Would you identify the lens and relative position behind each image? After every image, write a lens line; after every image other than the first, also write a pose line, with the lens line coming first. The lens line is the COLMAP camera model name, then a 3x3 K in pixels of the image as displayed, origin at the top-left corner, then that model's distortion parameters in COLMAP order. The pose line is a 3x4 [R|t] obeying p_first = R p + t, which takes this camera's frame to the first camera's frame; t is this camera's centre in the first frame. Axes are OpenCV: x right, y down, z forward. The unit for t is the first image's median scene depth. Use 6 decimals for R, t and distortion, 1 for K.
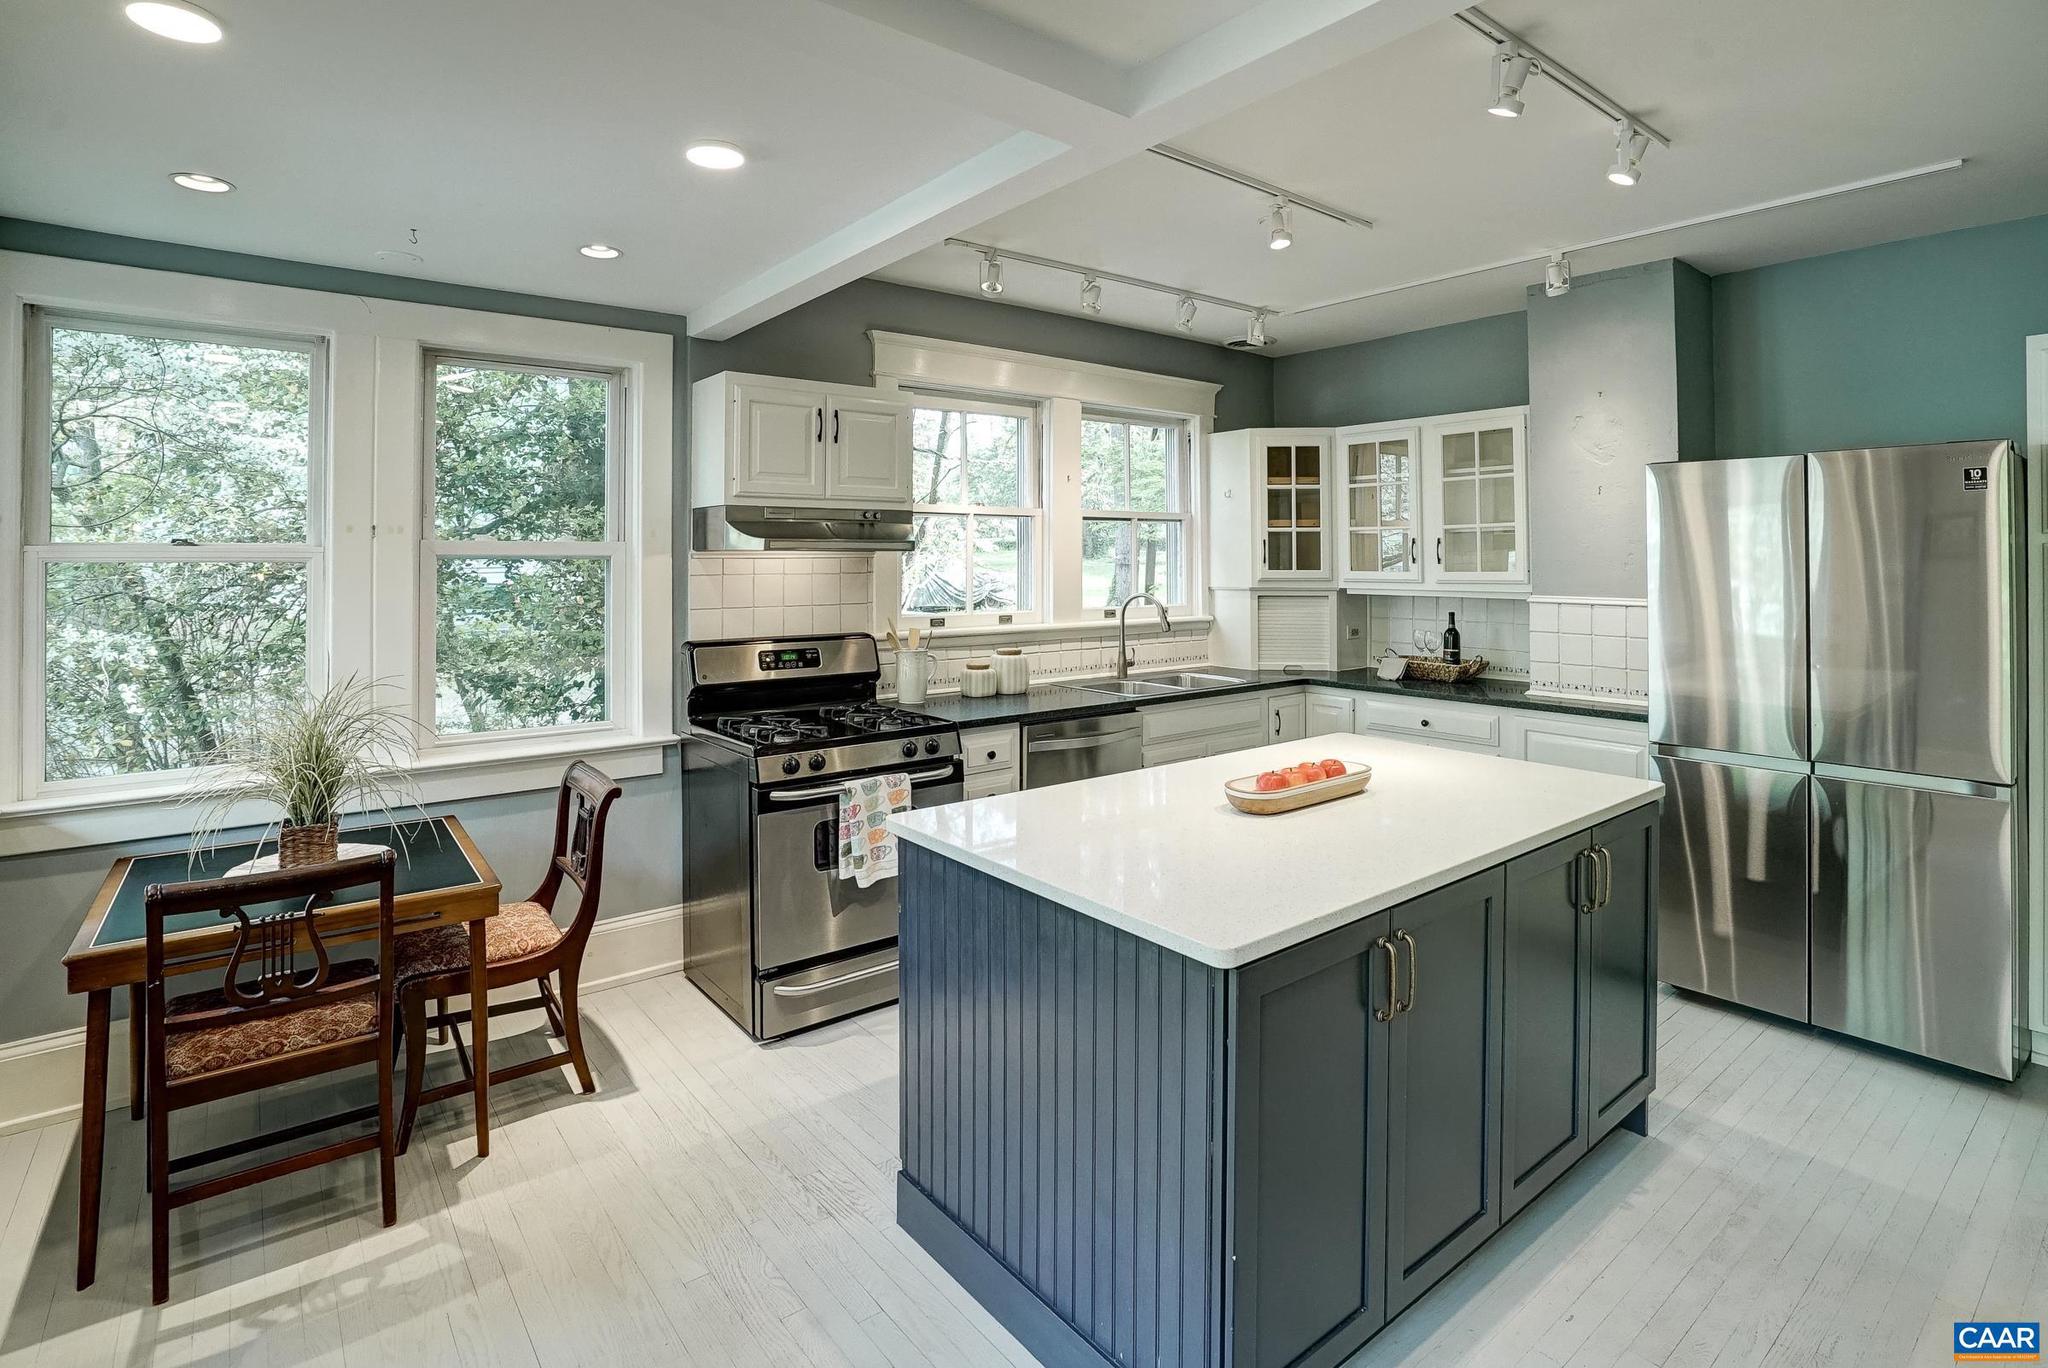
lens RADIAL K [[1010.2, 0, 1021.0], [0, 1010.2, 525.7], [0, 0, 1]] dist [-0.022669, 0.000093]
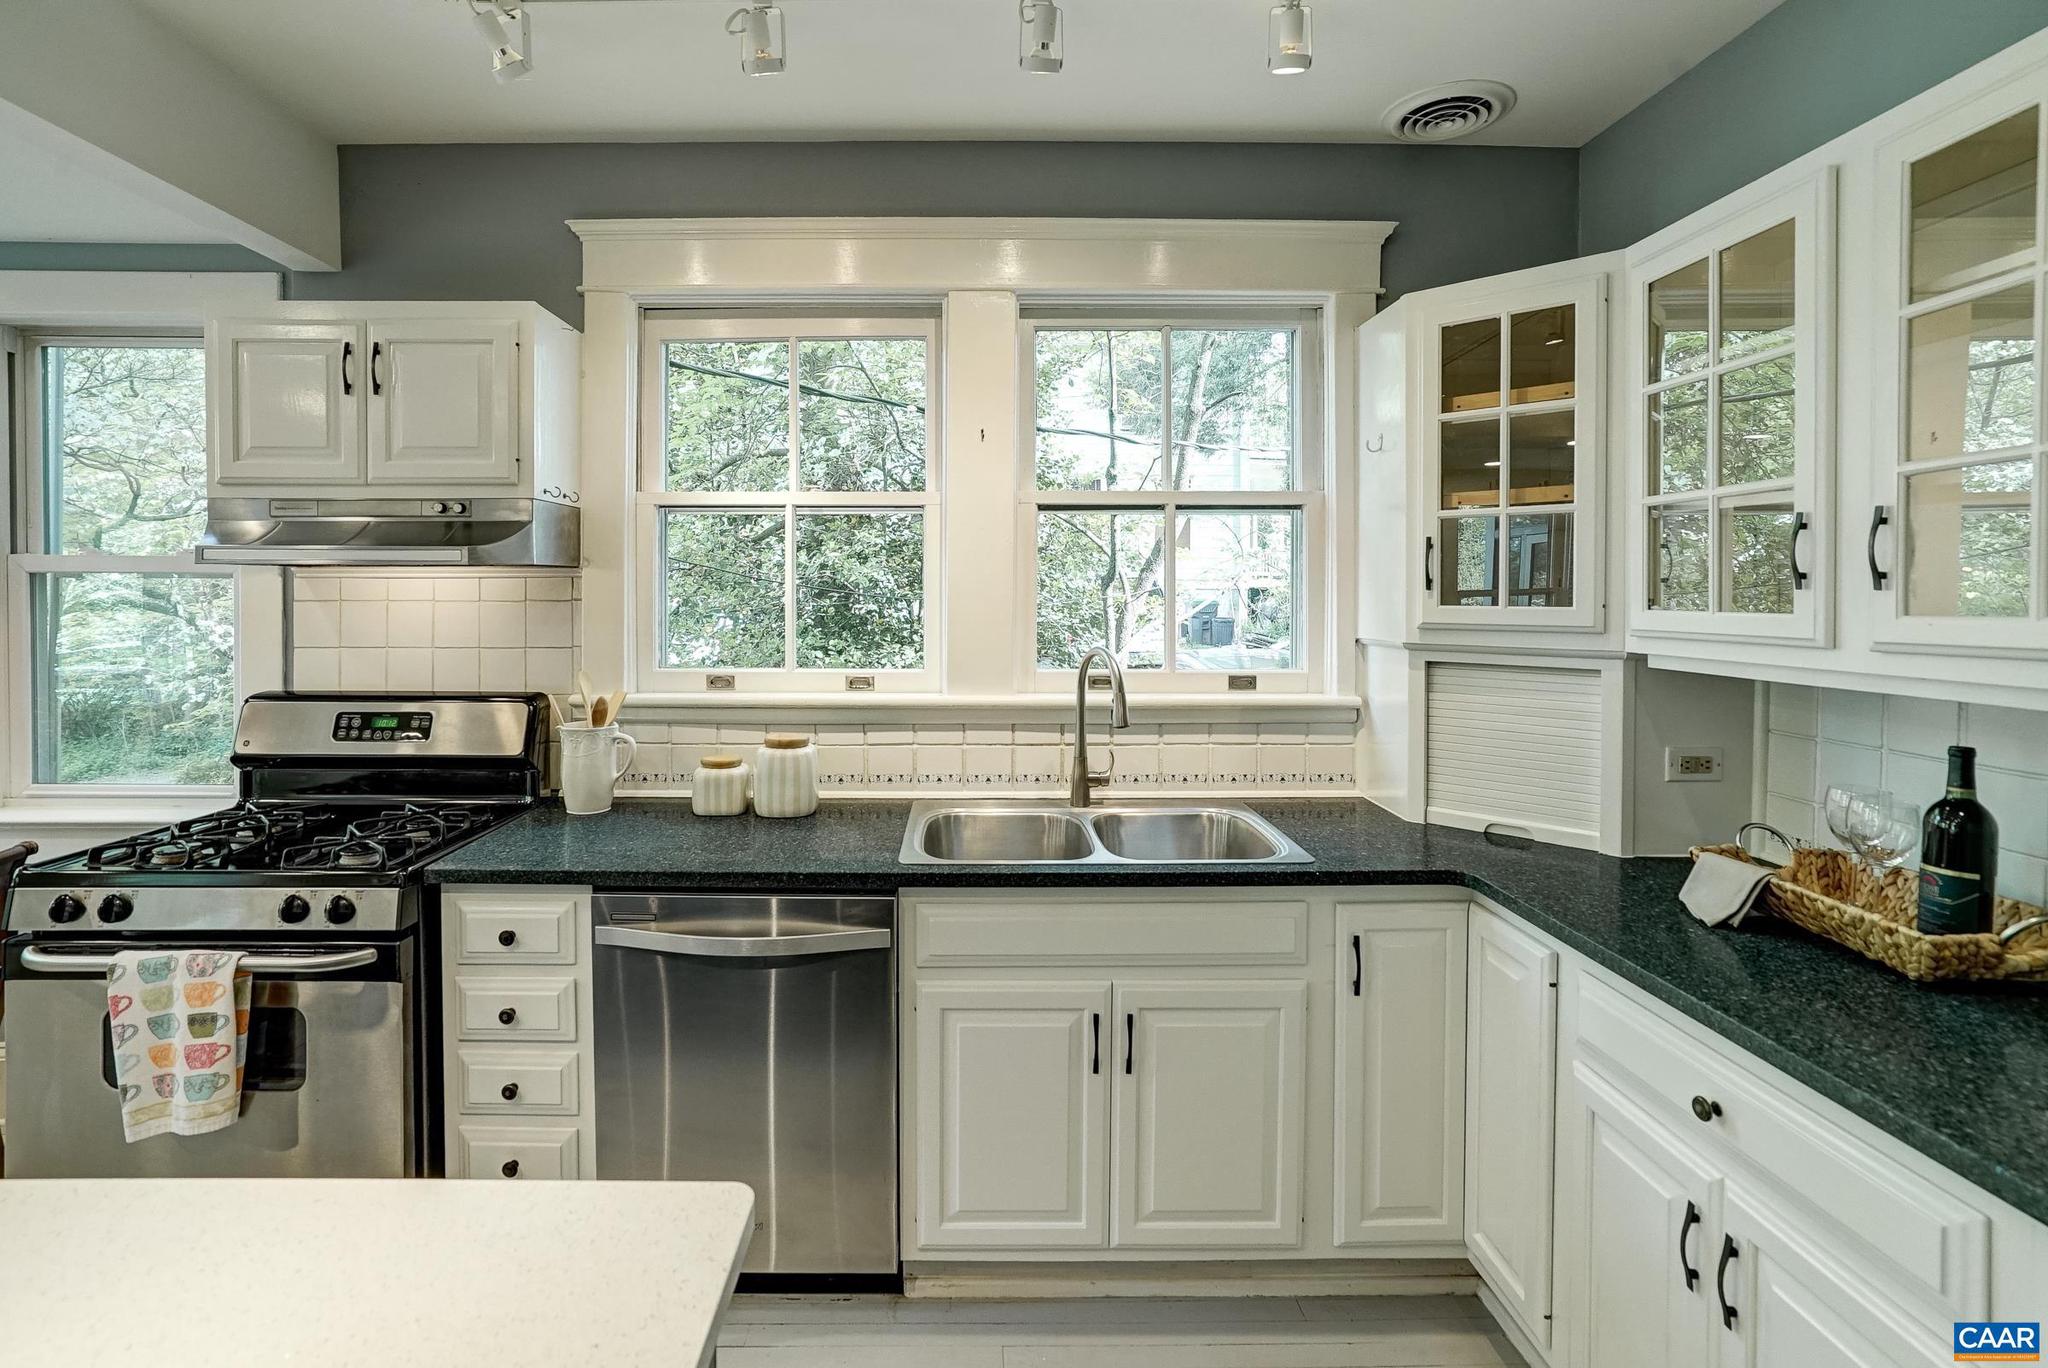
lens RADIAL K [[954.7, 0, 965.3], [0, 954.7, 604.1], [0, 0, 1]] dist [-0.035842, 0.020506]
pose [[0.785101, 0.010088, -0.619286, 0.366568], [0.017250, 0.999123, 0.038144, 0.026028], [0.619128, -0.040629, 0.784238, 0.587586]]
